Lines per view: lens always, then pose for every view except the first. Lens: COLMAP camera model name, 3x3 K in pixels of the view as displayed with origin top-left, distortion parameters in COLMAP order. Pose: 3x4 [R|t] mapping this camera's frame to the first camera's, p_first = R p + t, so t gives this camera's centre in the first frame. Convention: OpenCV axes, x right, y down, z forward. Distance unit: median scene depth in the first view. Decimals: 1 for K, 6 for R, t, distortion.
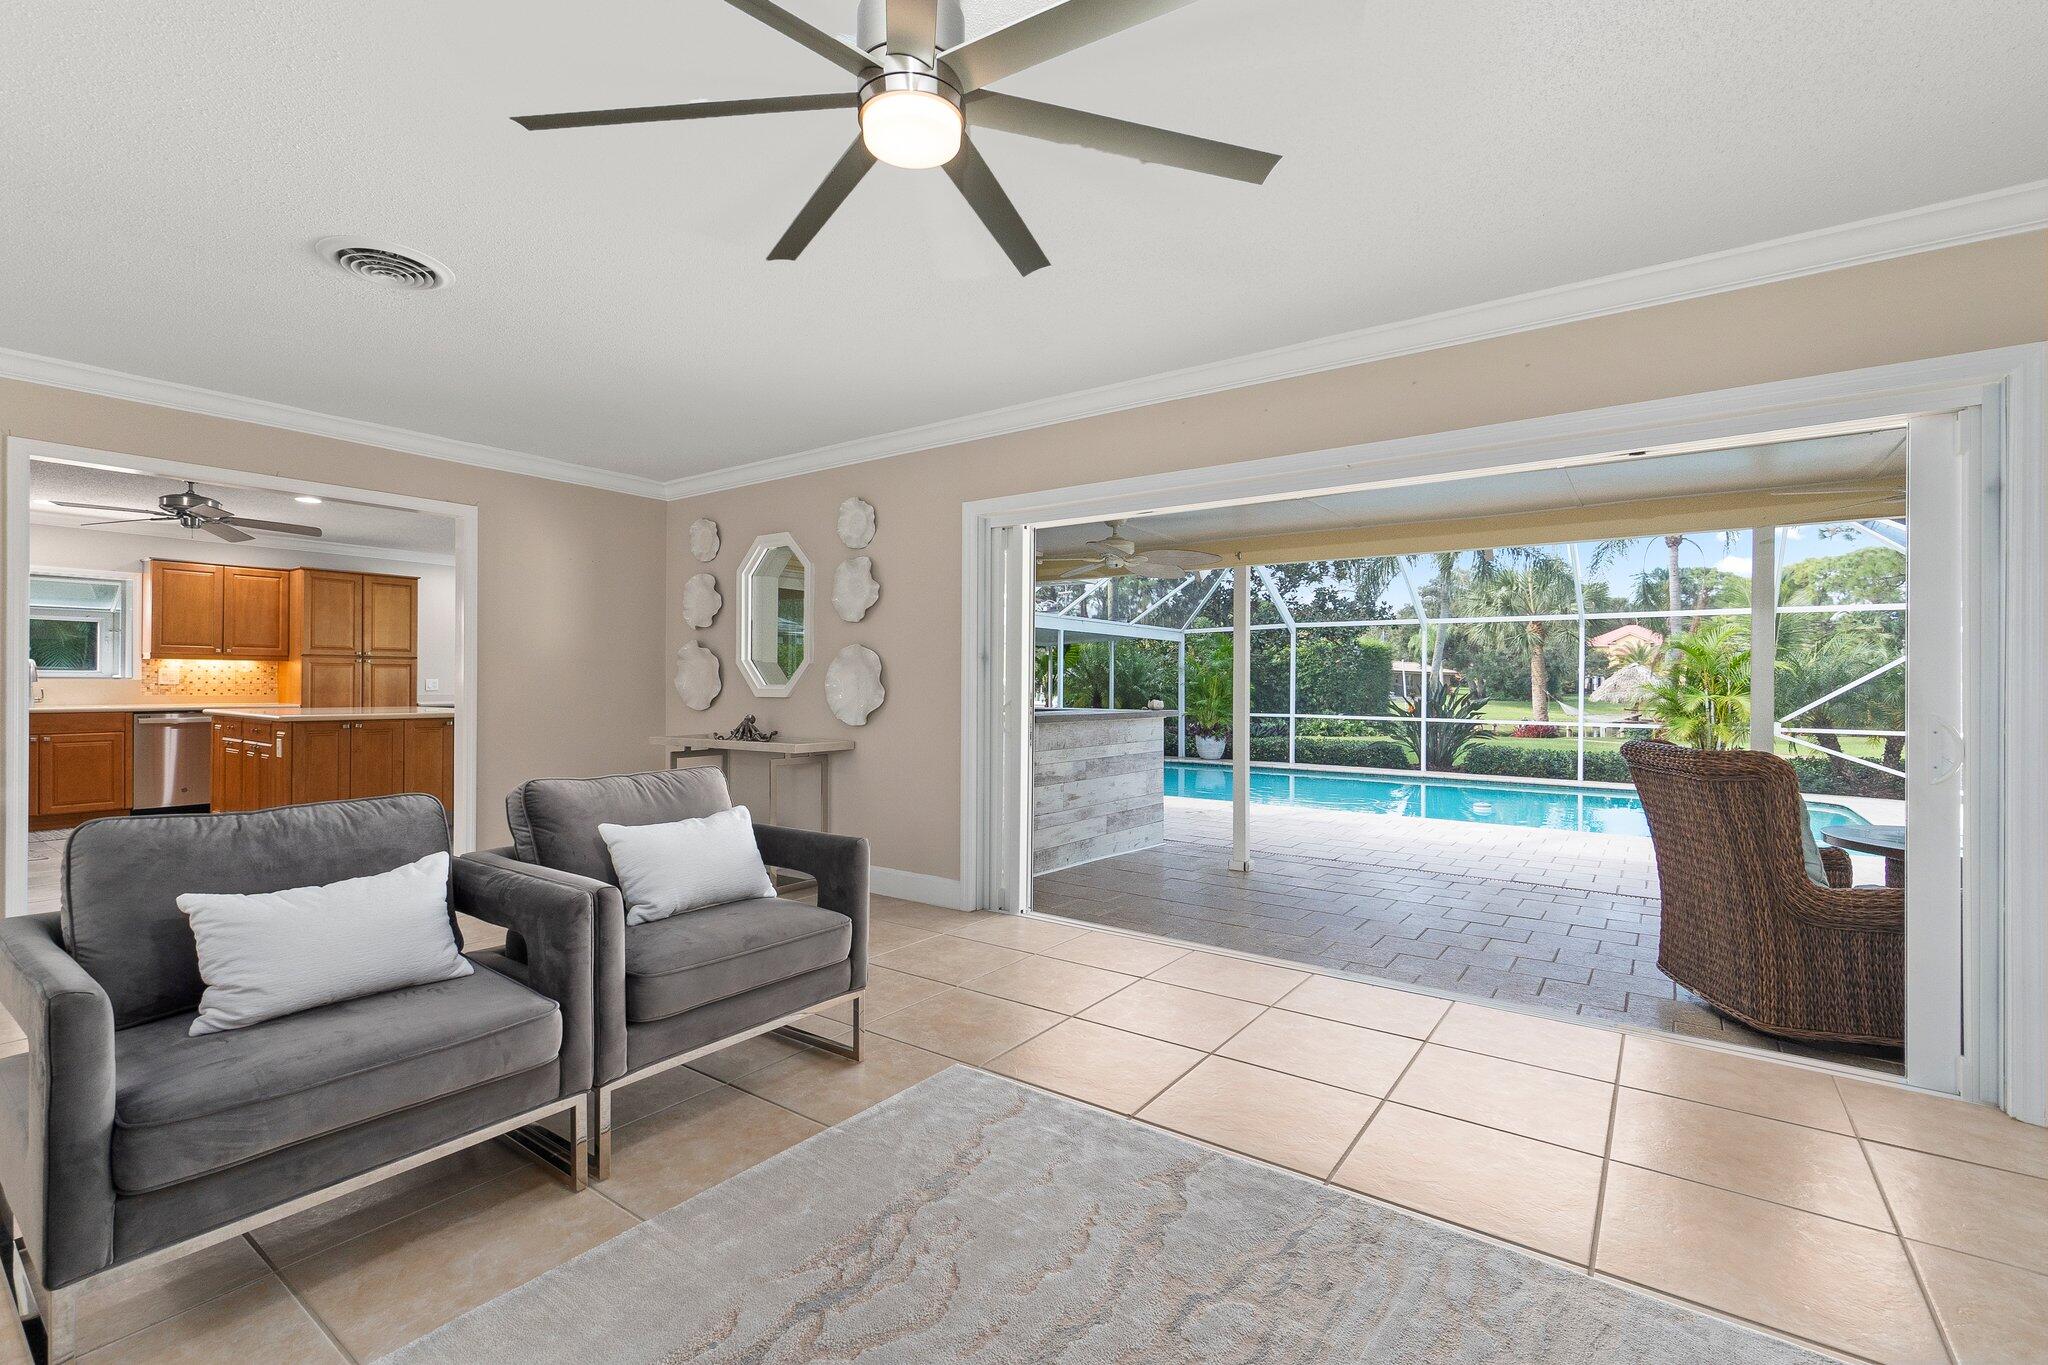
lens RADIAL K [[898.6, 0, 1014.7], [0, 898.6, 685.3], [0, 0, 1]] dist [0.001358, -0.000758]
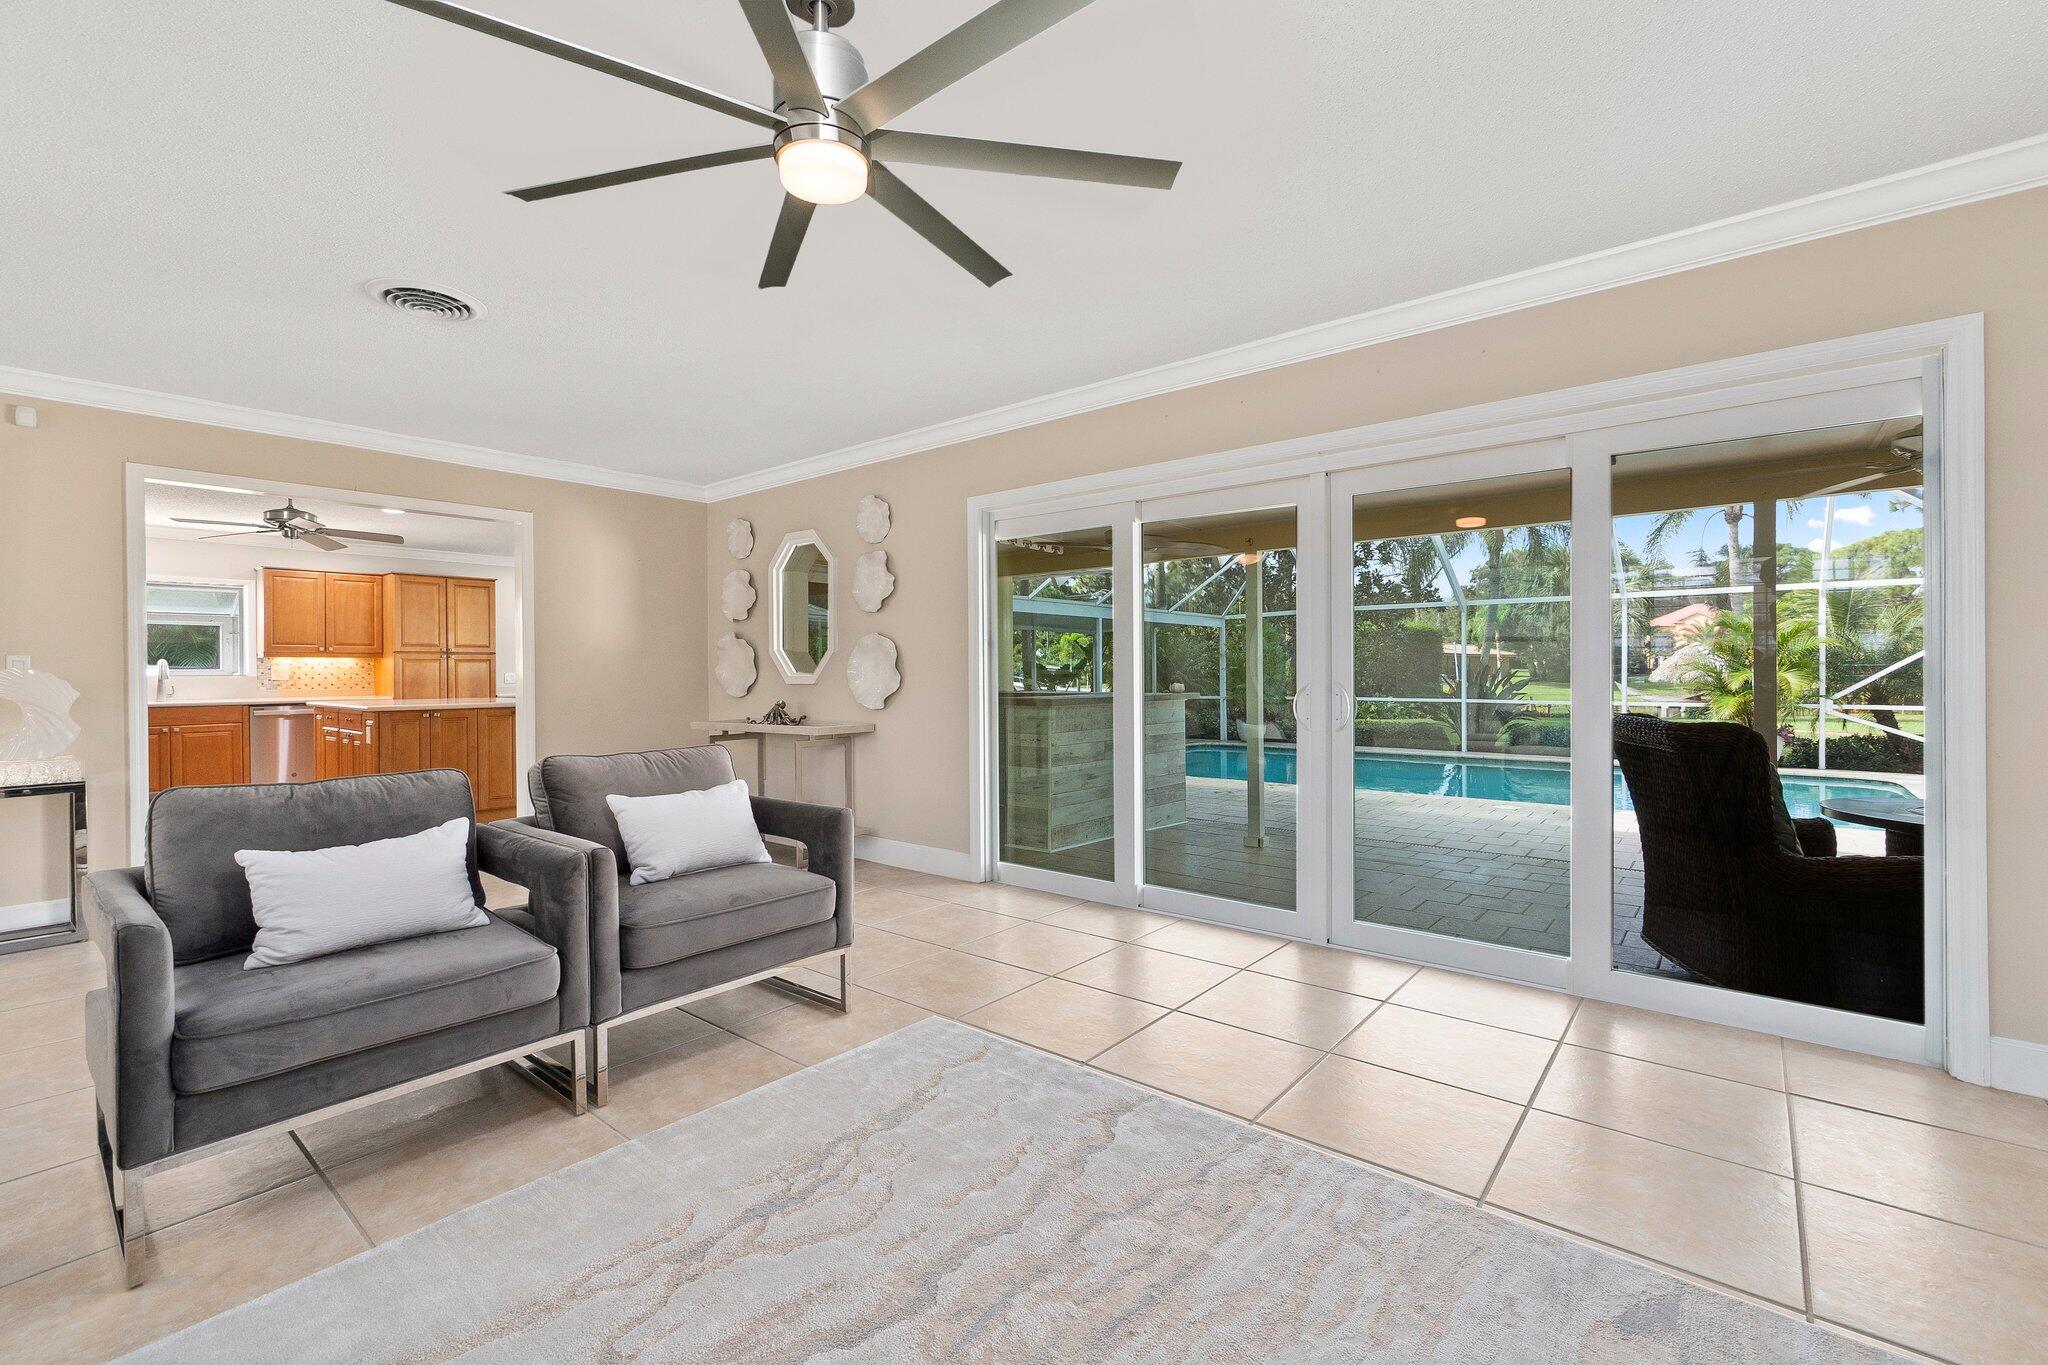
lens RADIAL K [[875.0, 0, 1016.3], [0, 875.0, 676.9], [0, 0, 1]] dist [-0.004607, 0.000395]
pose [[0.997755, -0.012815, -0.065739, 0.041706], [0.013056, 0.999910, 0.003232, 0.003724], [0.065692, -0.004083, 0.997832, -0.017580]]
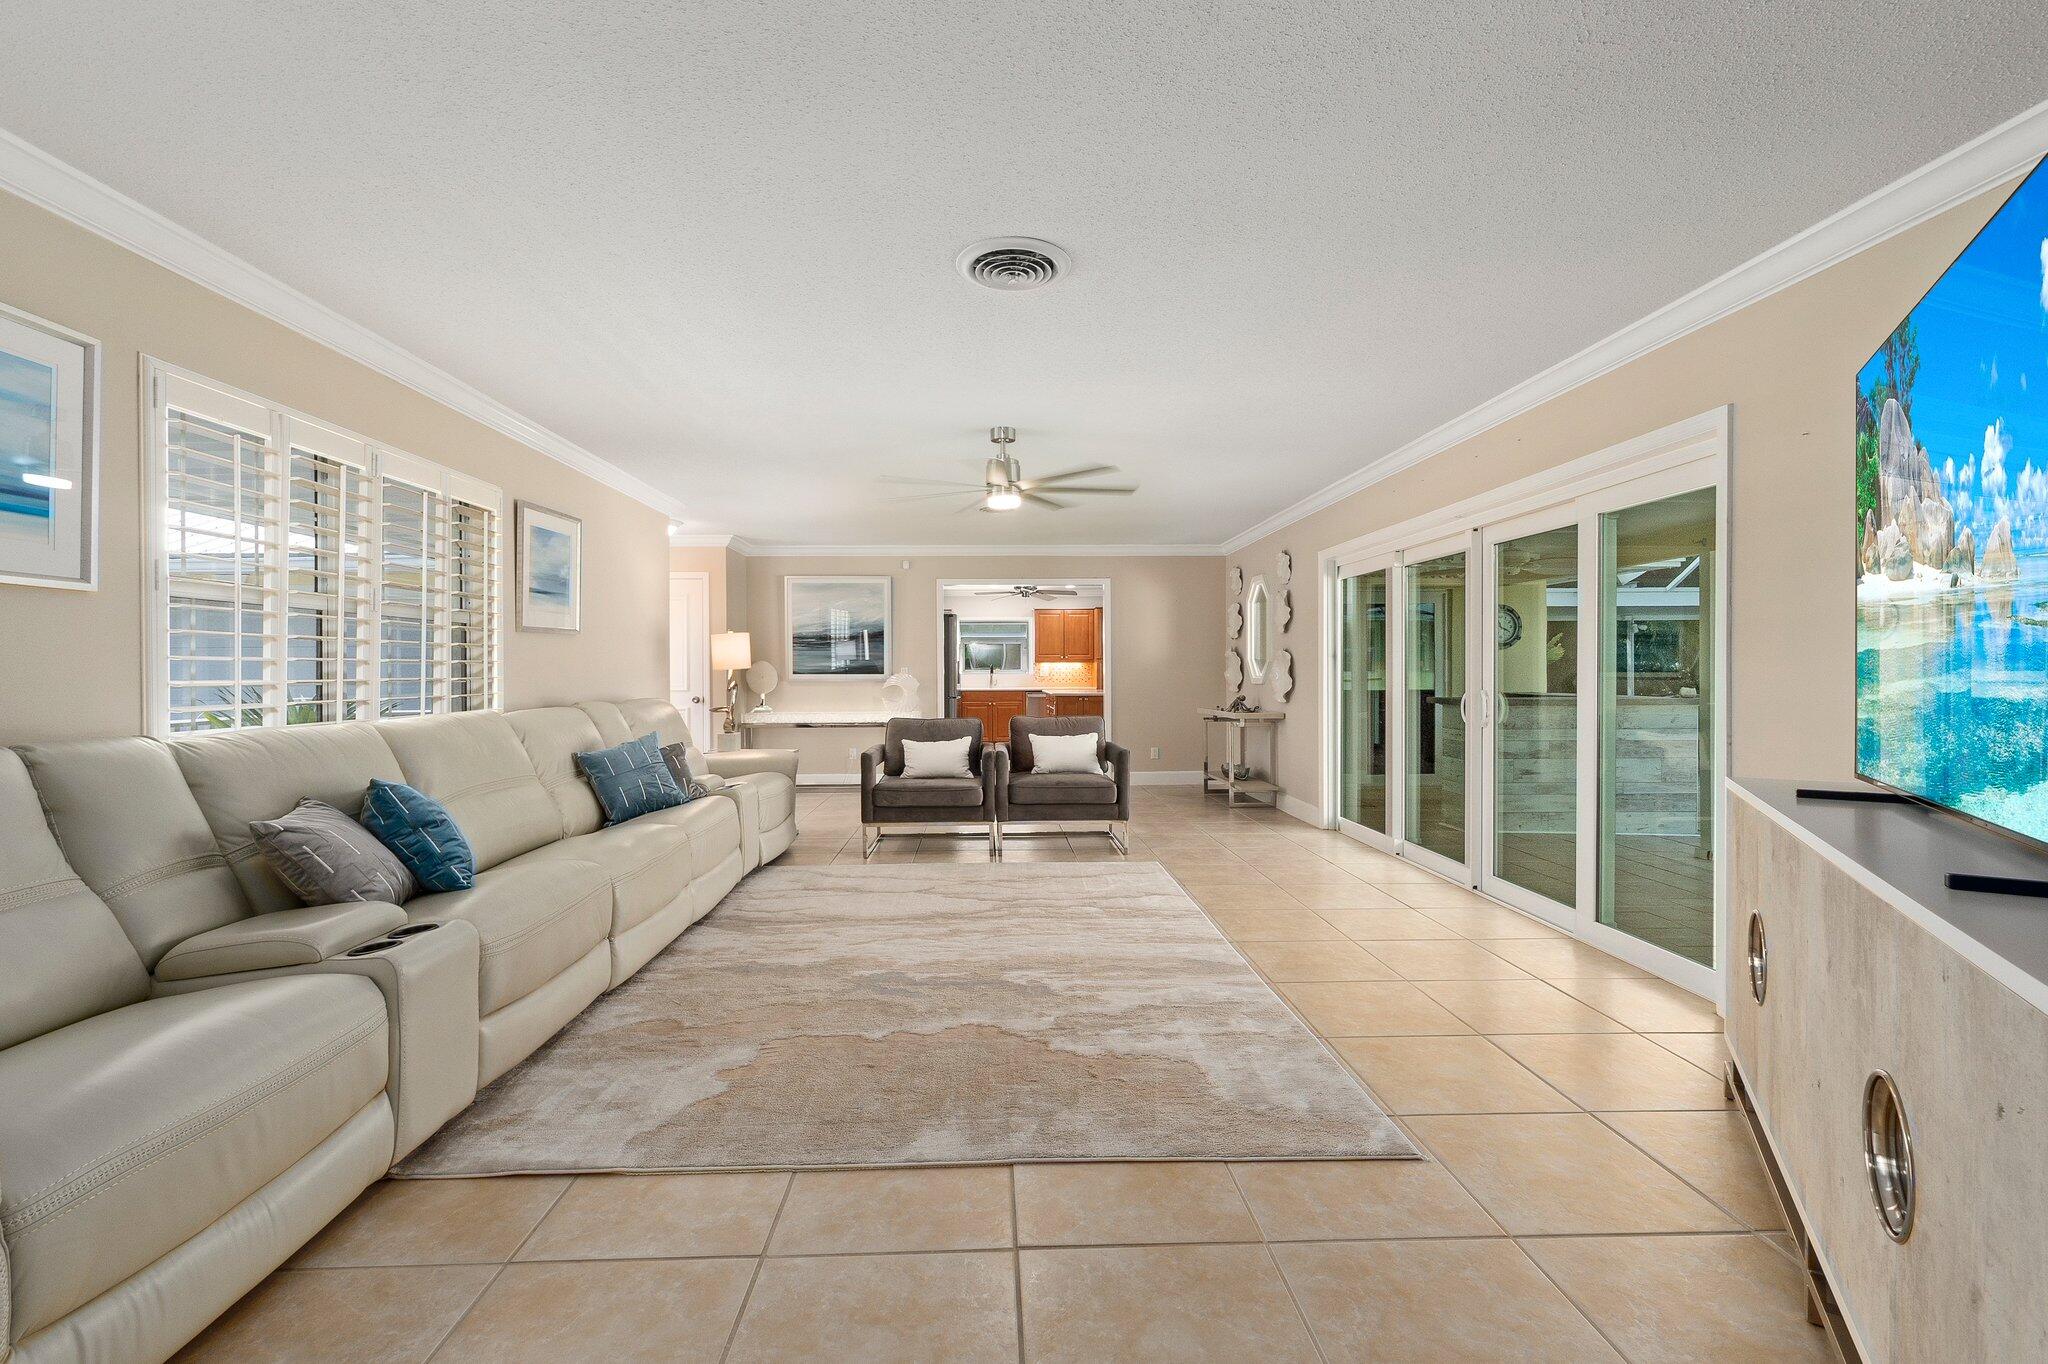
lens RADIAL K [[899.7, 0, 1004.4], [0, 899.7, 676.8], [0, 0, 1]] dist [0.000396, 0.000013]
pose [[0.607143, -0.004497, -0.794580, 0.516620], [0.007941, 0.999968, 0.000408, -0.001790], [0.794553, -0.006558, 0.607159, -0.197713]]
